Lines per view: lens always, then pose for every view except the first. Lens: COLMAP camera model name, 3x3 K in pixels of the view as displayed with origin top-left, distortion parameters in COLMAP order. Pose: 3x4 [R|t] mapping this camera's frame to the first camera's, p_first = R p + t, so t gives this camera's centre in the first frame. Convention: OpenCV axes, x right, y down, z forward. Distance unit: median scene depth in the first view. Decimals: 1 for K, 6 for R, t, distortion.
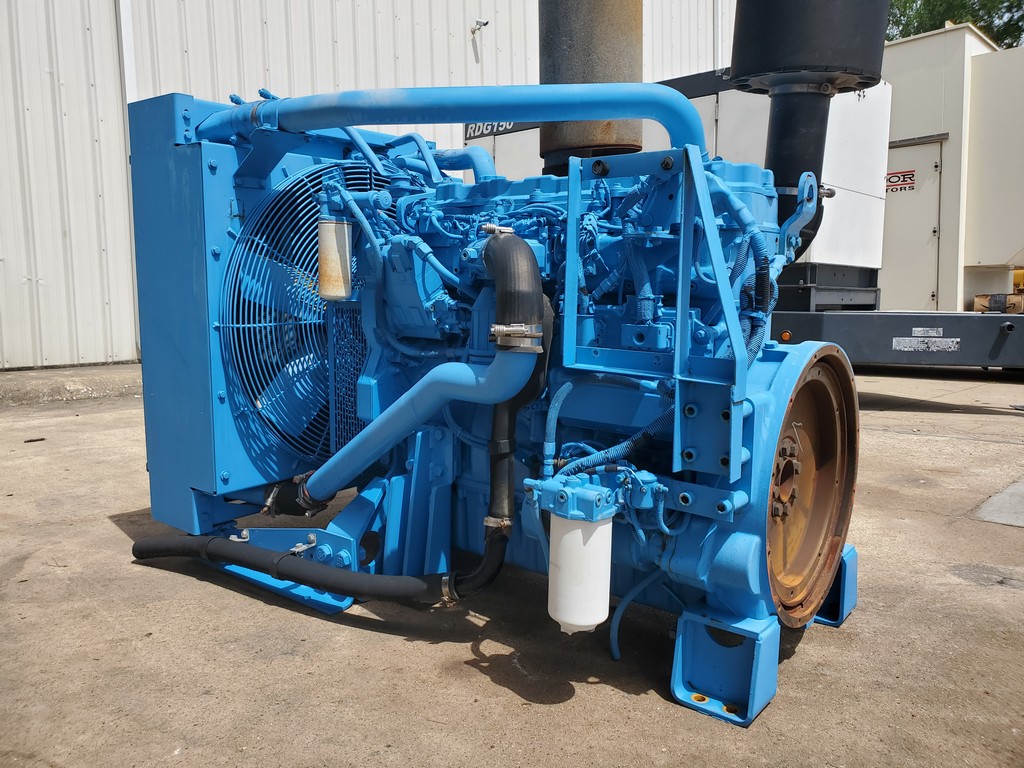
lens RADIAL K [[817.8, 0, 488.4], [0, 817.8, 381.1], [0, 0, 1]] dist [0.001554, 0.005521]
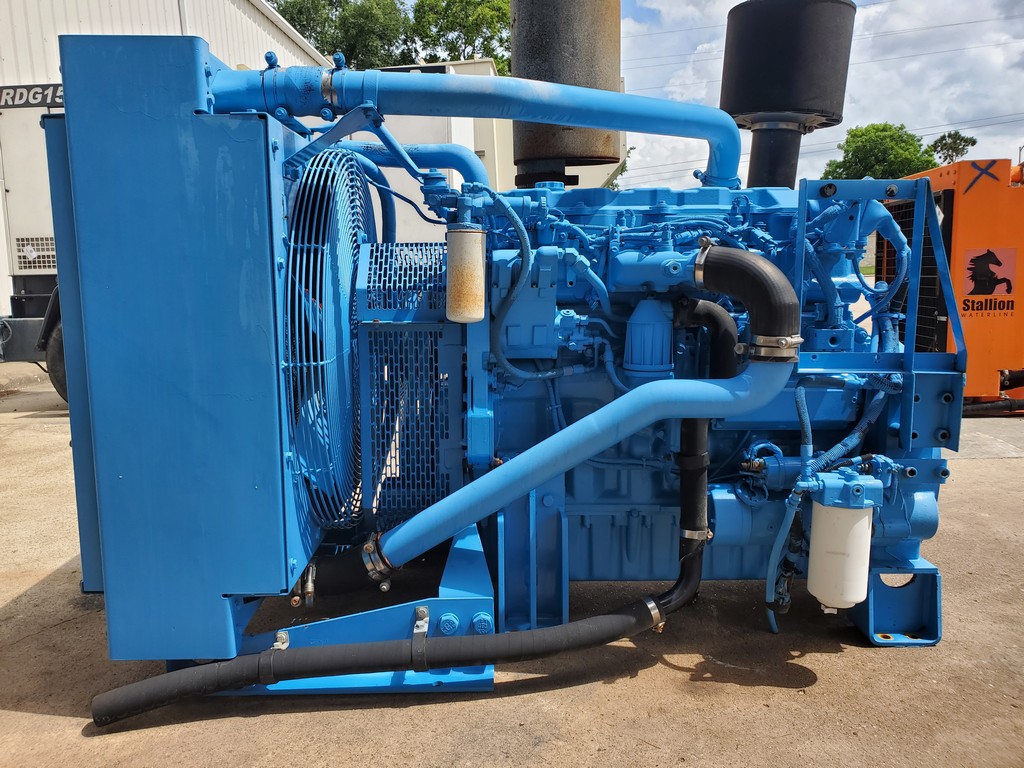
lens RADIAL K [[817.8, 0, 488.4], [0, 817.8, 381.1], [0, 0, 1]] dist [0.001554, 0.005521]
pose [[0.762263, -0.100884, 0.639357, -0.729957], [0.096047, 0.994473, 0.042406, -0.073542], [-0.640101, 0.029084, 0.767740, 0.349285]]
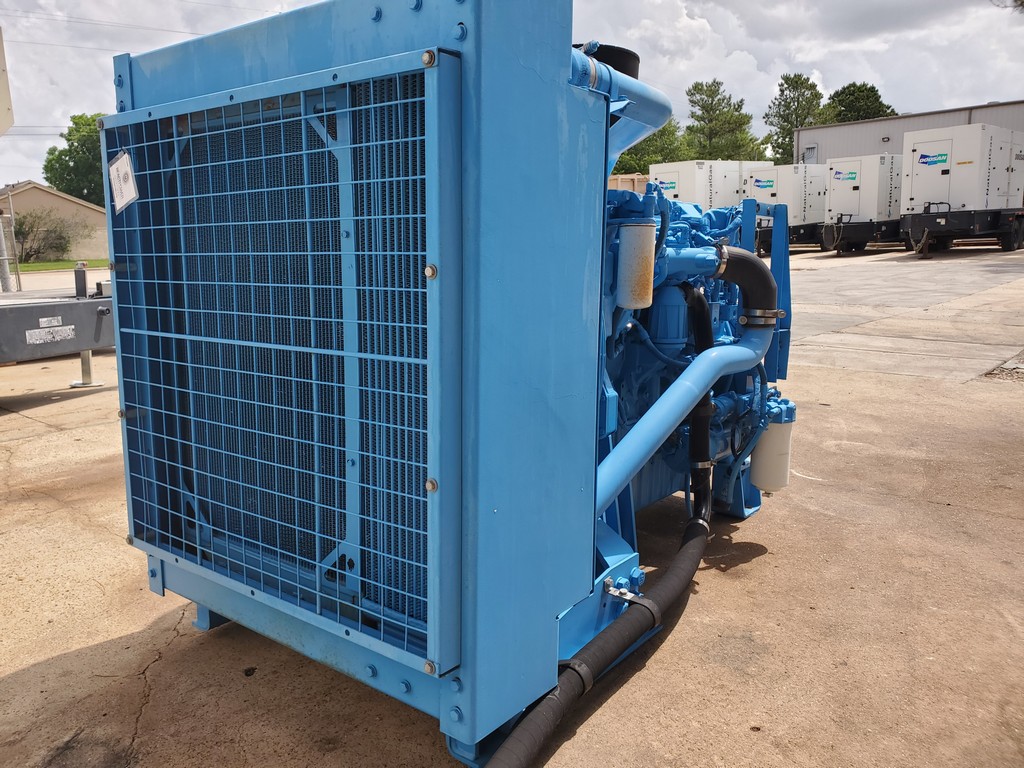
lens RADIAL K [[814.3, 0, 510.2], [0, 814.3, 398.4], [0, 0, 1]] dist [0.000451, 0.001413]
pose [[-0.042554, -0.175371, 0.983582, -1.130823], [0.126146, 0.975652, 0.179415, -0.187361], [-0.991098, 0.131710, -0.019396, 1.196357]]
